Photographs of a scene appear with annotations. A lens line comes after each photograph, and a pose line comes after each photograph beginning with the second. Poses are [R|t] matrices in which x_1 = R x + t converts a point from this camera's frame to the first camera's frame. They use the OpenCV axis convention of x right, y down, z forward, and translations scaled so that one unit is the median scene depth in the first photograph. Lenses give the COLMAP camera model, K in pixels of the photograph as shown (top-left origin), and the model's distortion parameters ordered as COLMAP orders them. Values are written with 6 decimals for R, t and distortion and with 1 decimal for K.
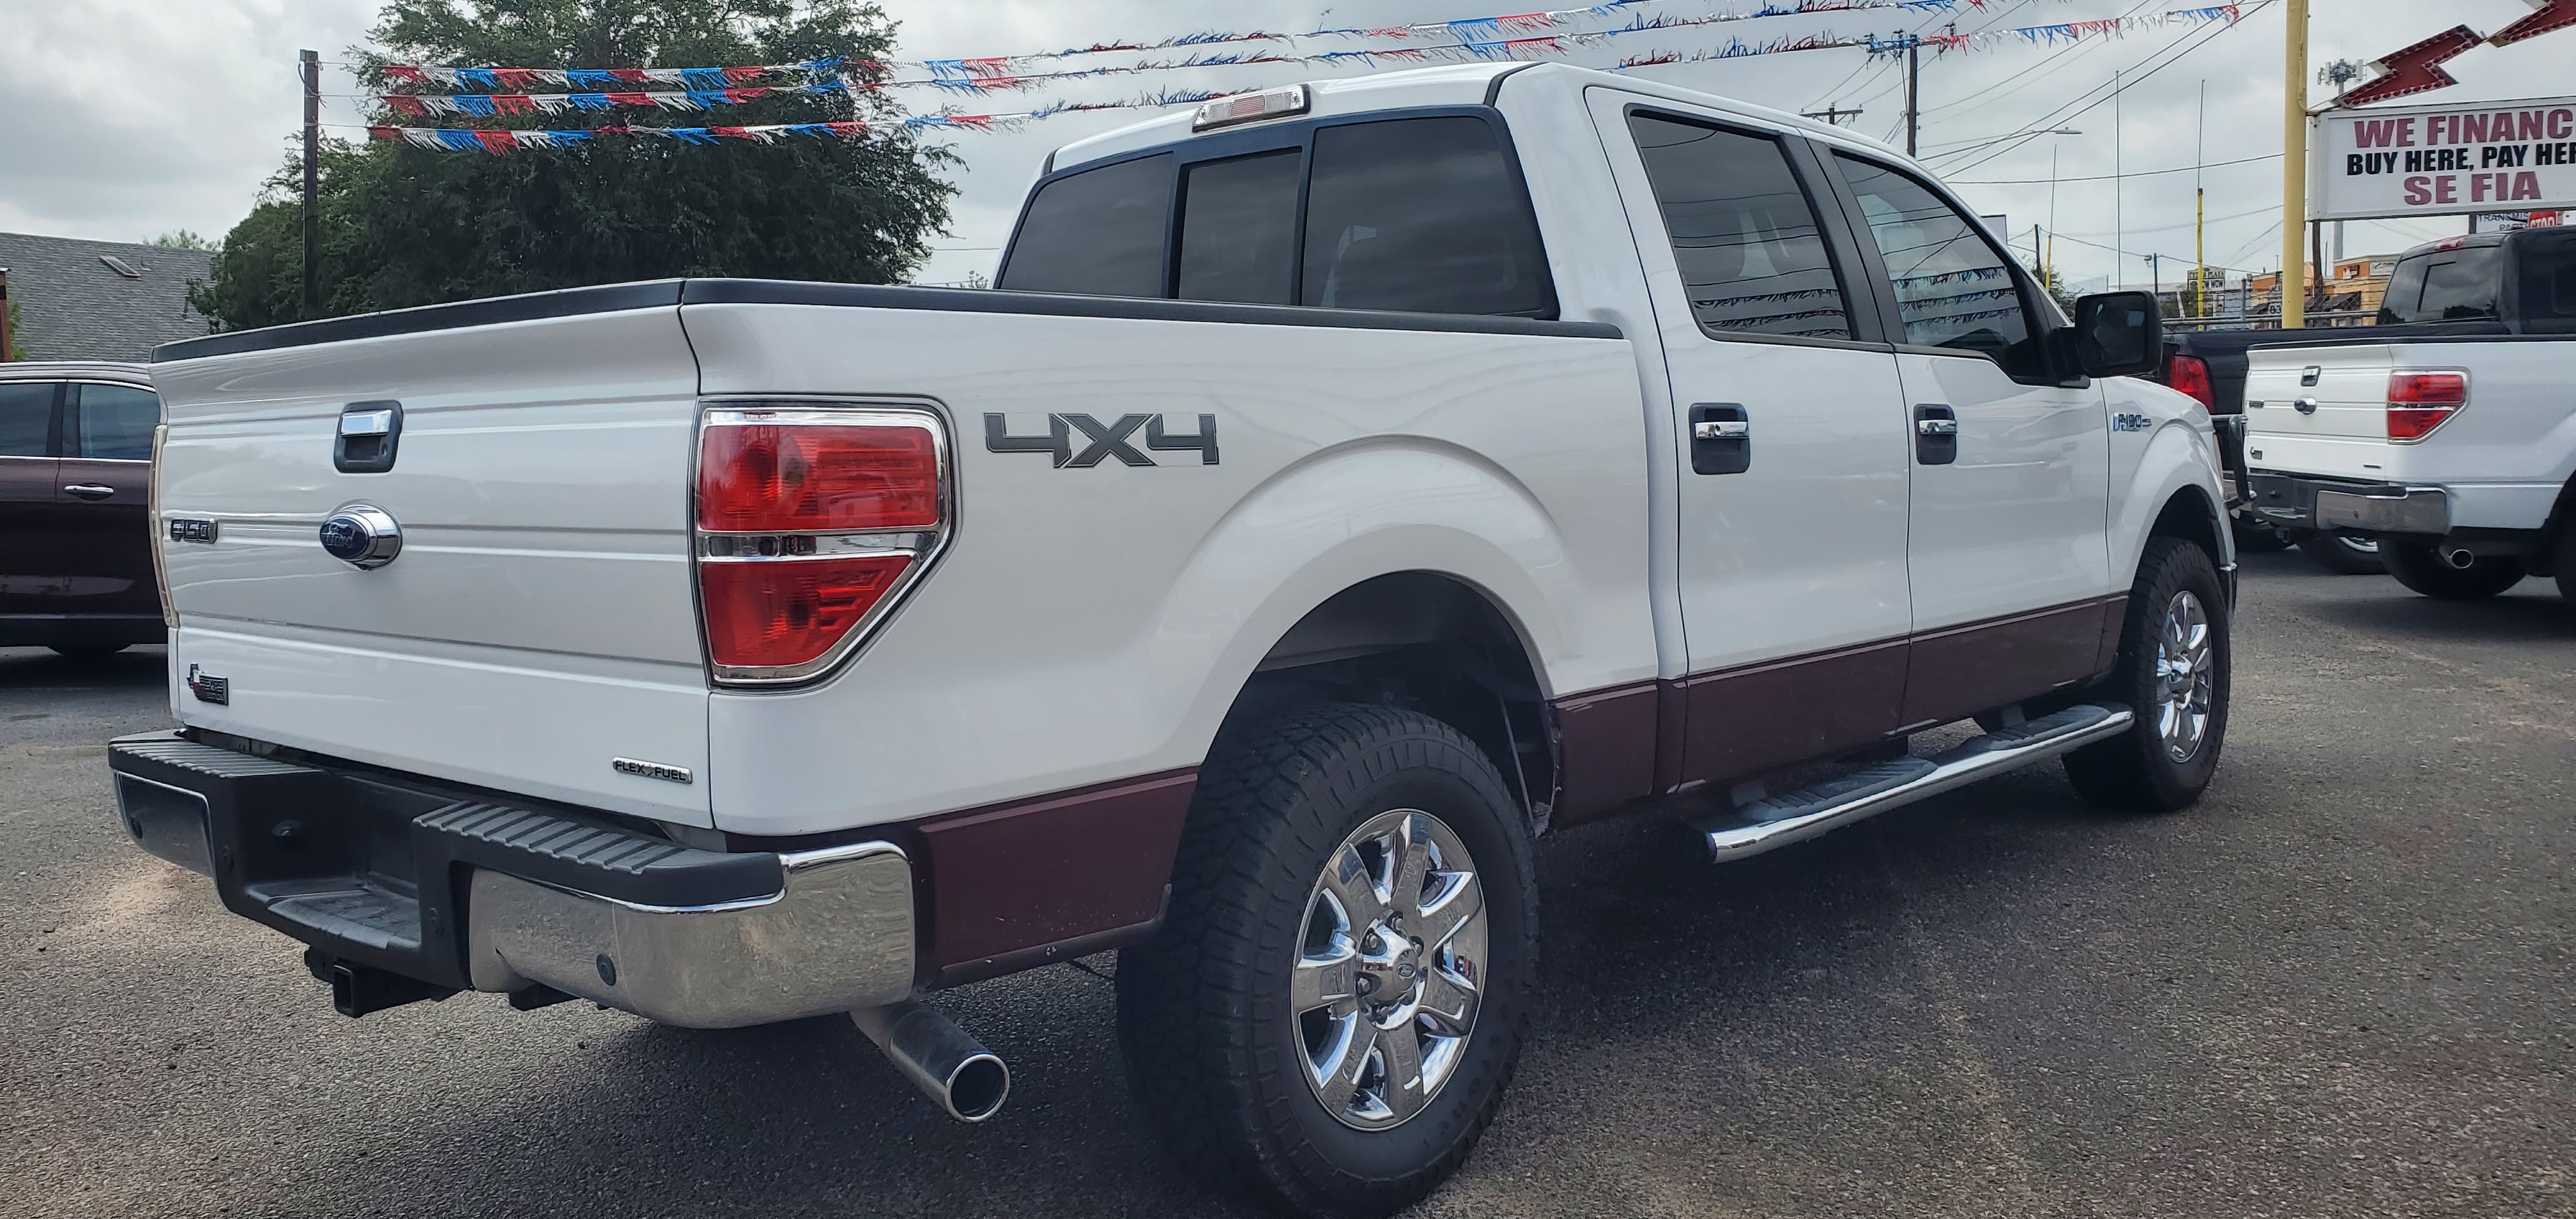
lens RADIAL K [[2035.8, 0, 1274.0], [0, 2035.8, 628.8], [0, 0, 1]] dist [0.026462, -0.005300]
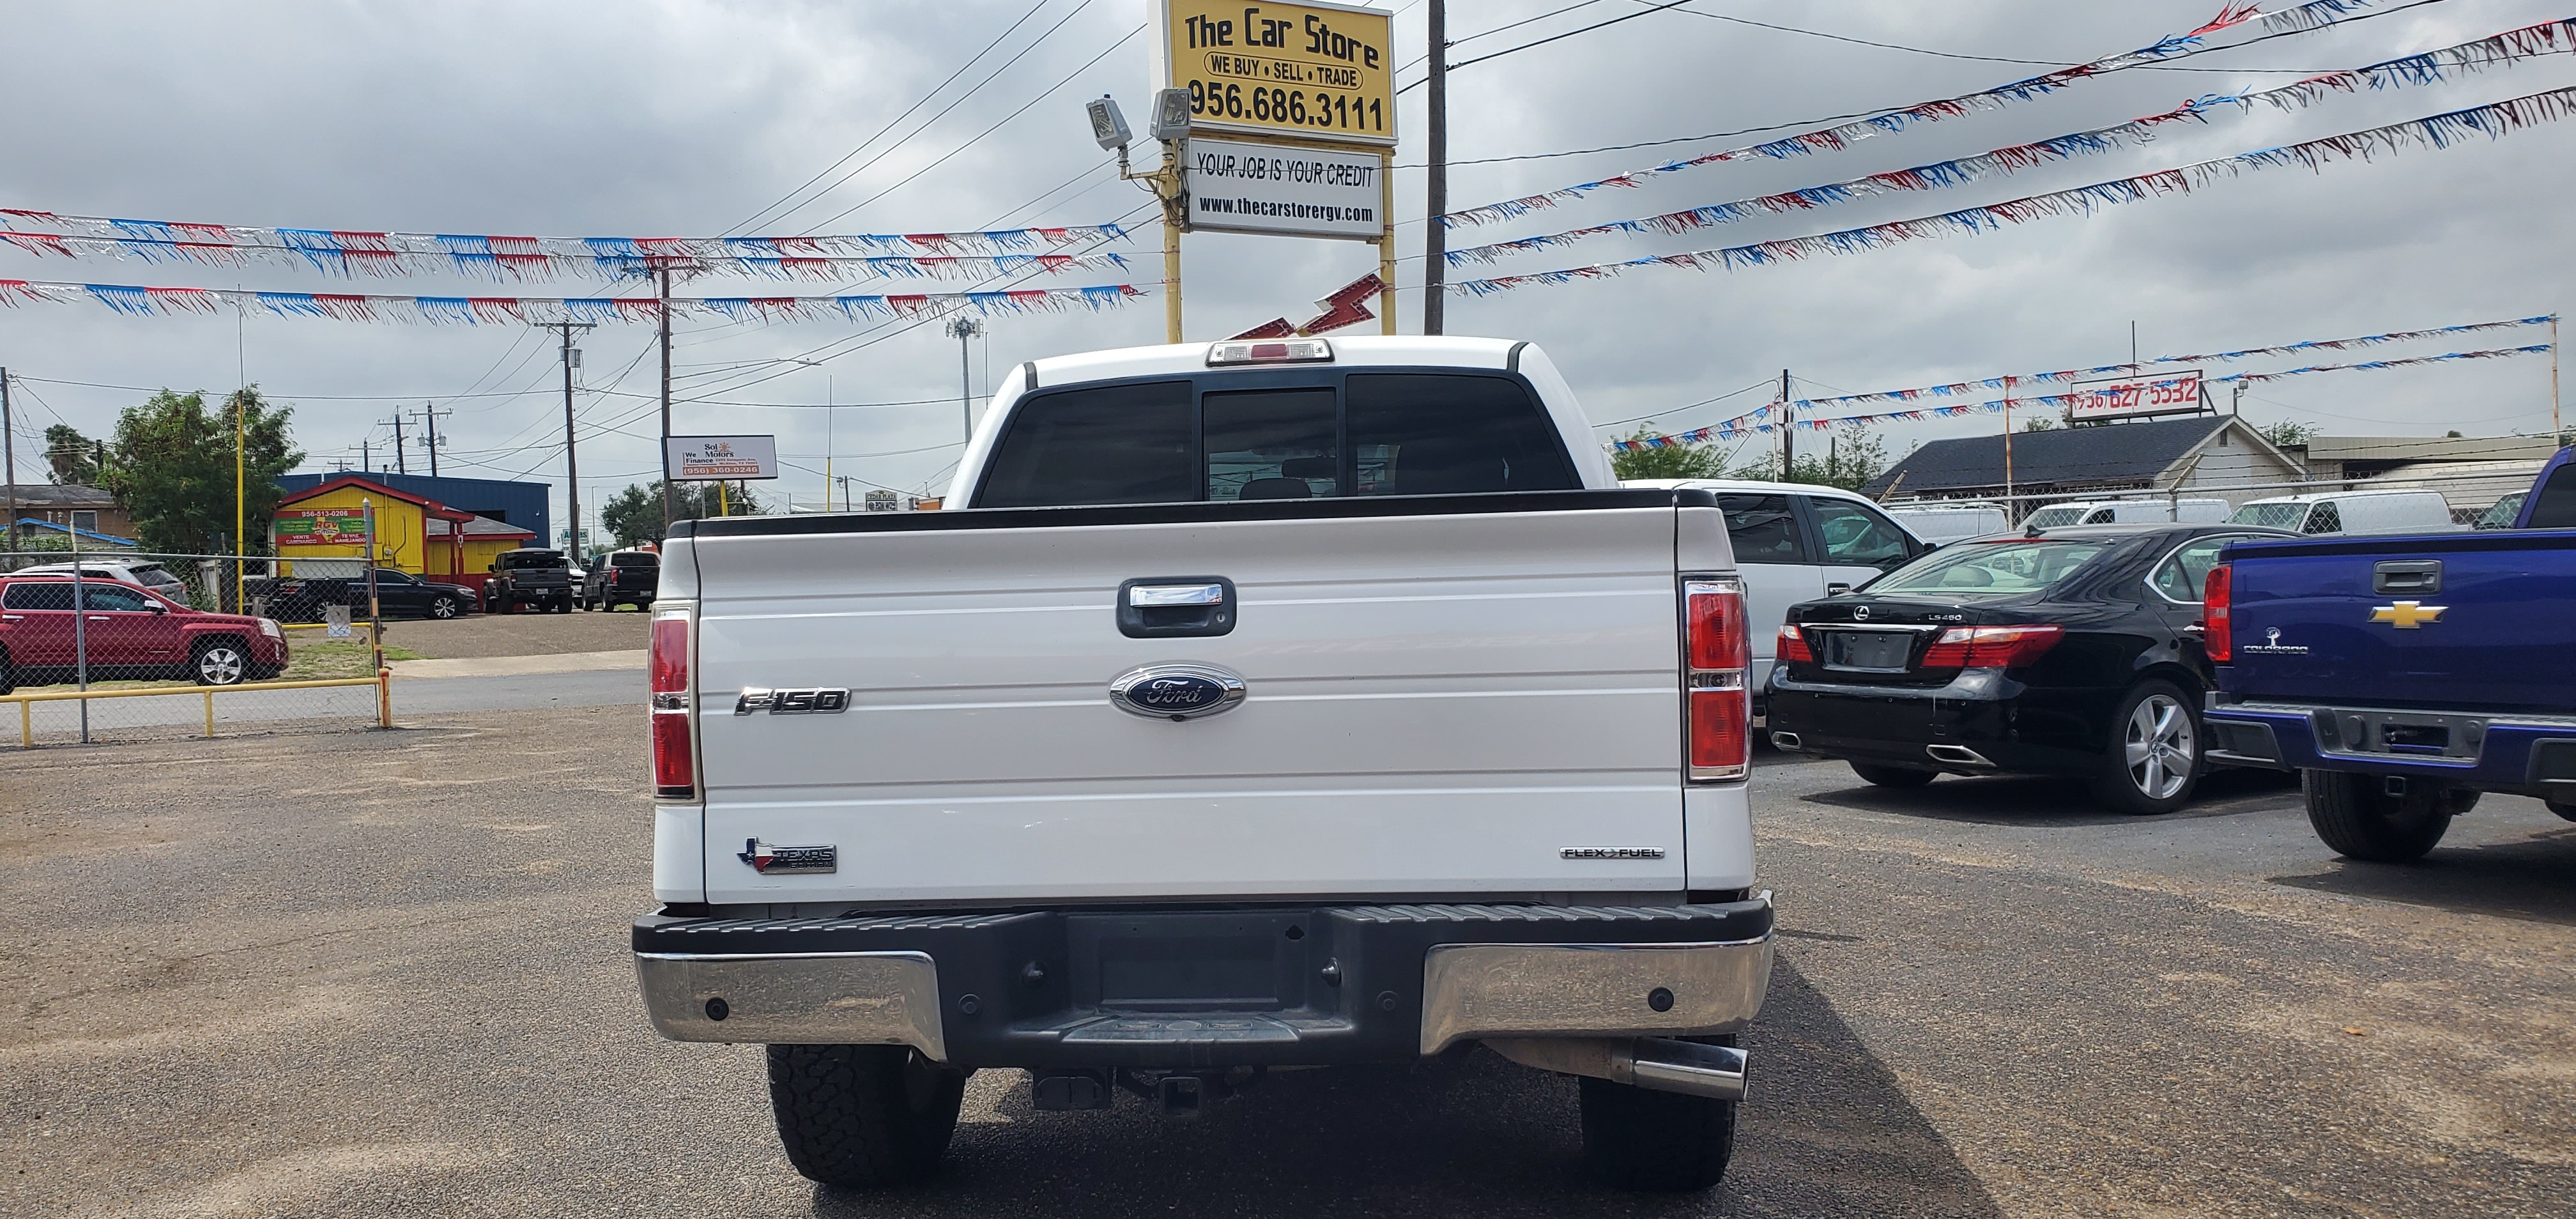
lens RADIAL K [[2035.8, 0, 1286.1], [0, 2035.8, 609.5], [0, 0, 1]] dist [0.026462, -0.005300]
pose [[0.798288, 0.004638, 0.602258, -1.107194], [0.062255, 0.993978, -0.090173, 0.015768], [-0.599050, 0.109478, 0.793192, 0.052993]]
